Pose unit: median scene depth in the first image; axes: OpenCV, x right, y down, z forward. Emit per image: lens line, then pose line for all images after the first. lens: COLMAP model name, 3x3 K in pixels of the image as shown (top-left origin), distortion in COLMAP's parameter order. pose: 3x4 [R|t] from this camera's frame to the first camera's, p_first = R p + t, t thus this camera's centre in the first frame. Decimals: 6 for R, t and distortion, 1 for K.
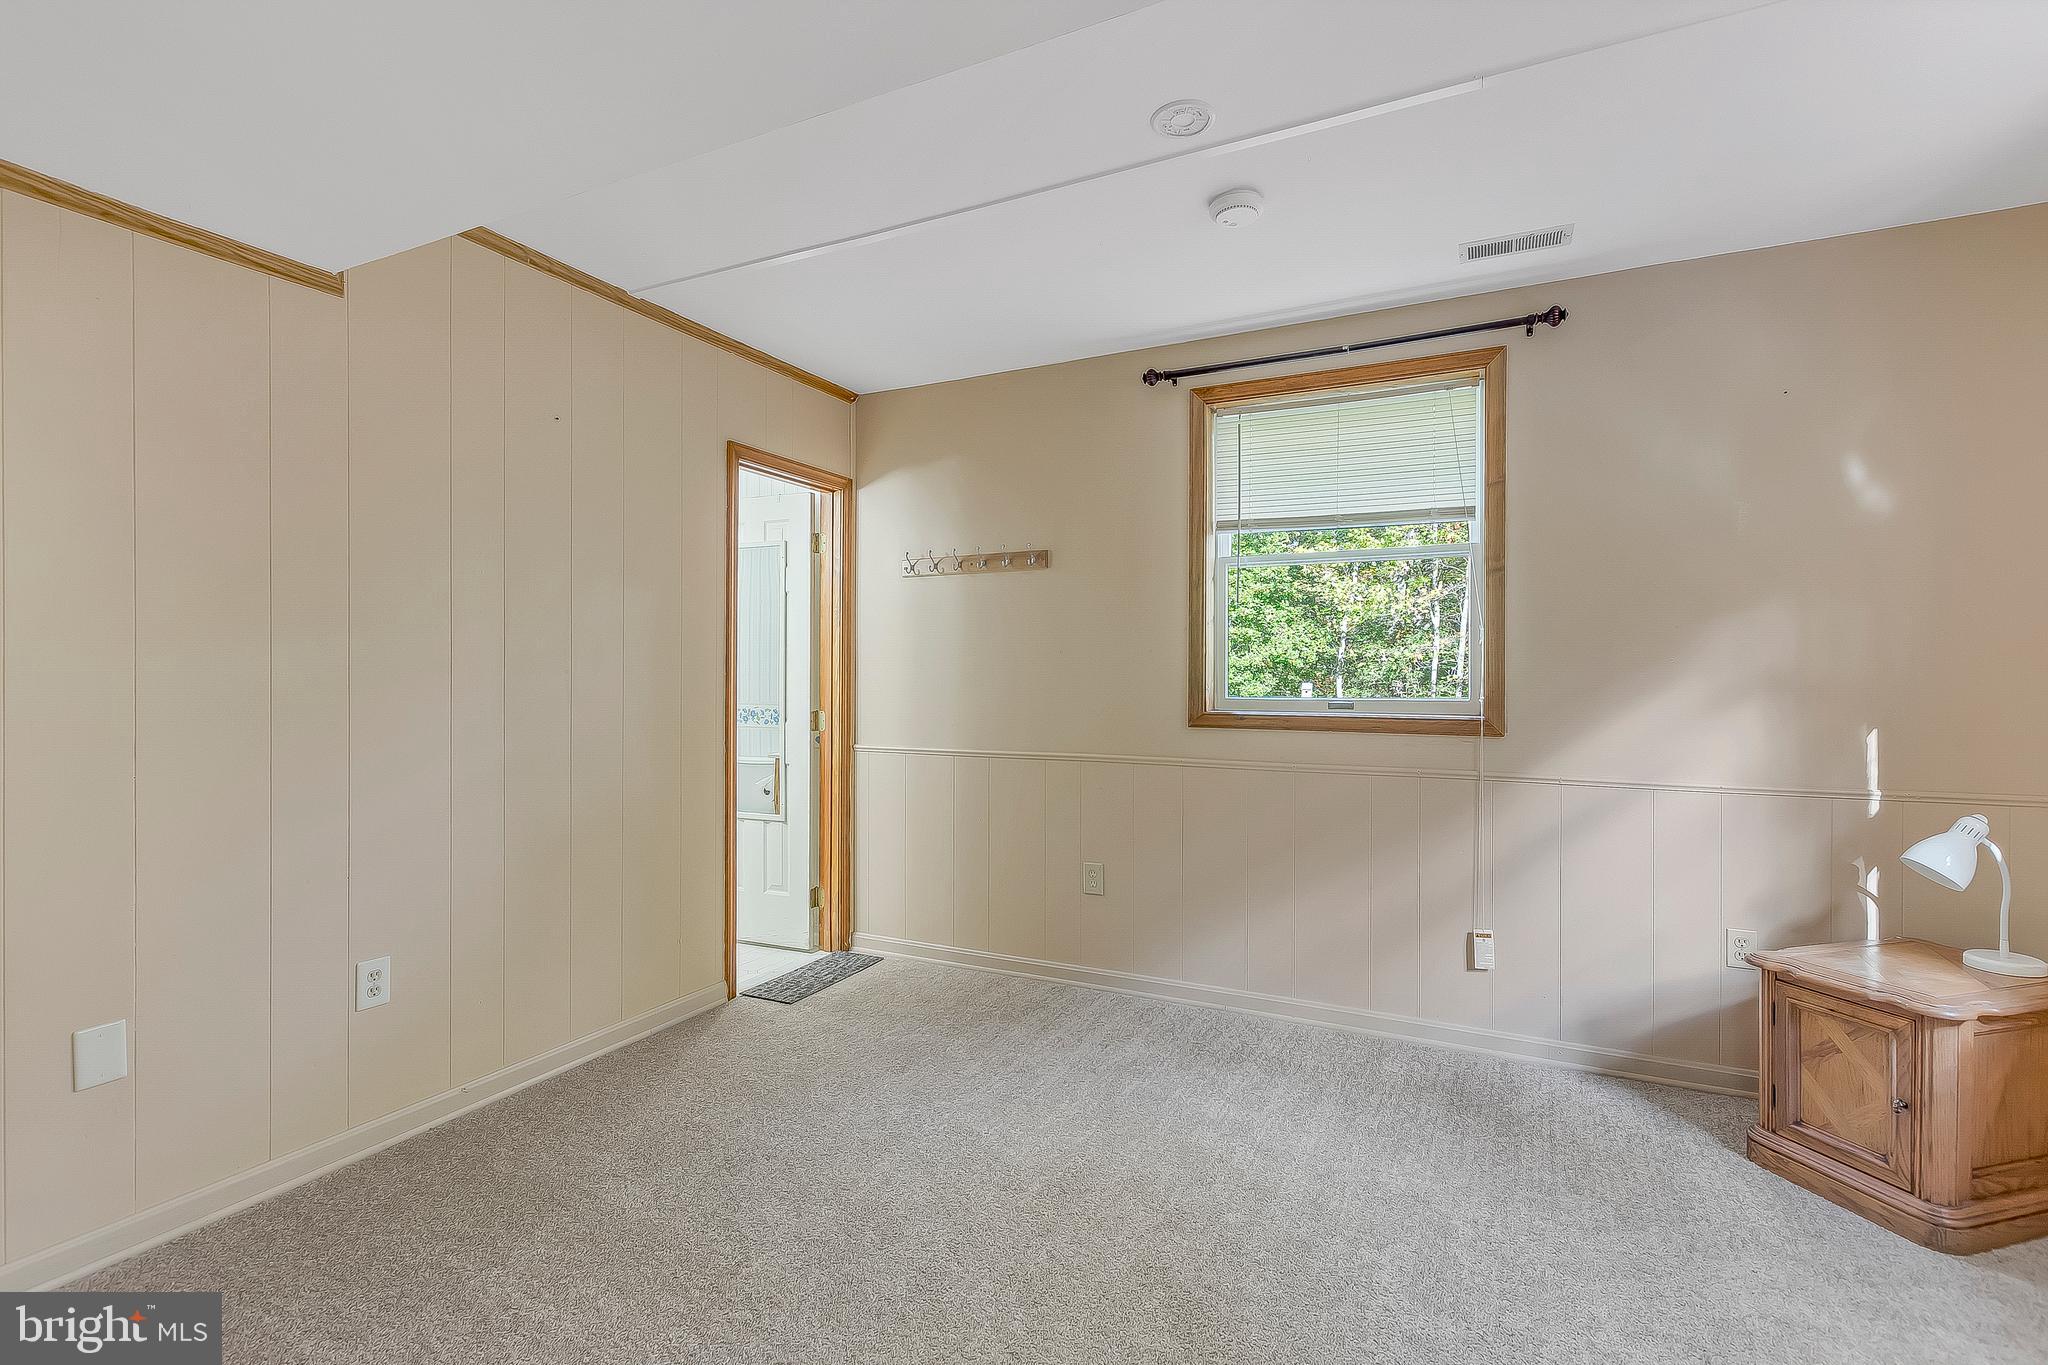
lens RADIAL K [[937.2, 0, 1016.9], [0, 937.2, 679.2], [0, 0, 1]] dist [-0.002978, -0.000756]
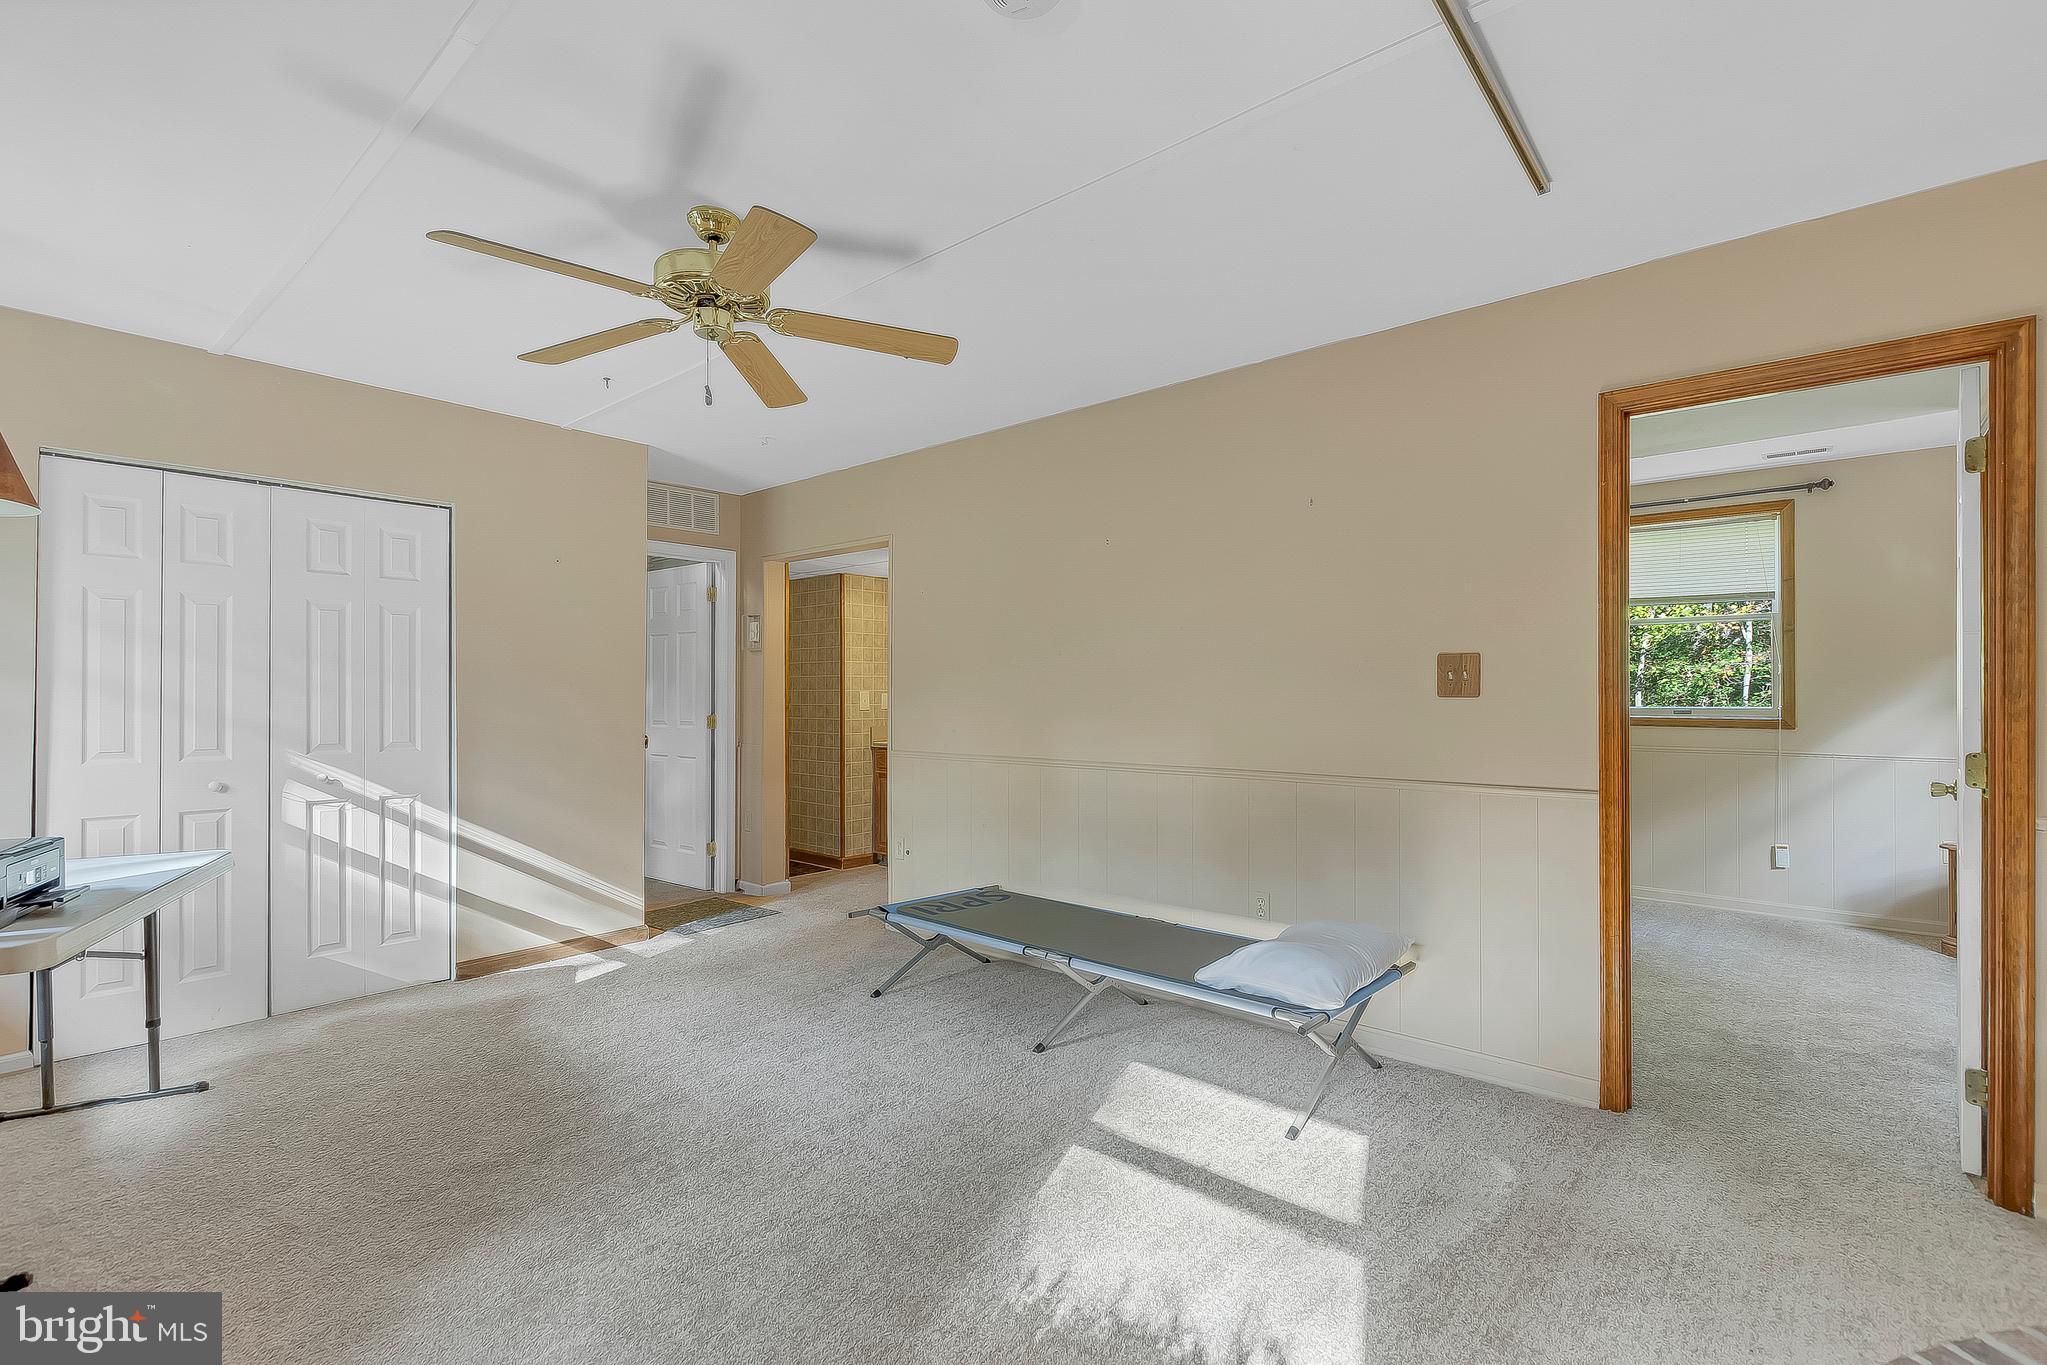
lens RADIAL K [[936.8, 0, 1031.6], [0, 936.8, 688.4], [0, 0, 1]] dist [-0.002978, -0.000756]
pose [[0.972943, -0.004327, -0.231003, -0.067210], [0.002434, 0.999961, -0.008478, -0.000315], [0.231031, 0.007687, 0.972916, -0.149876]]
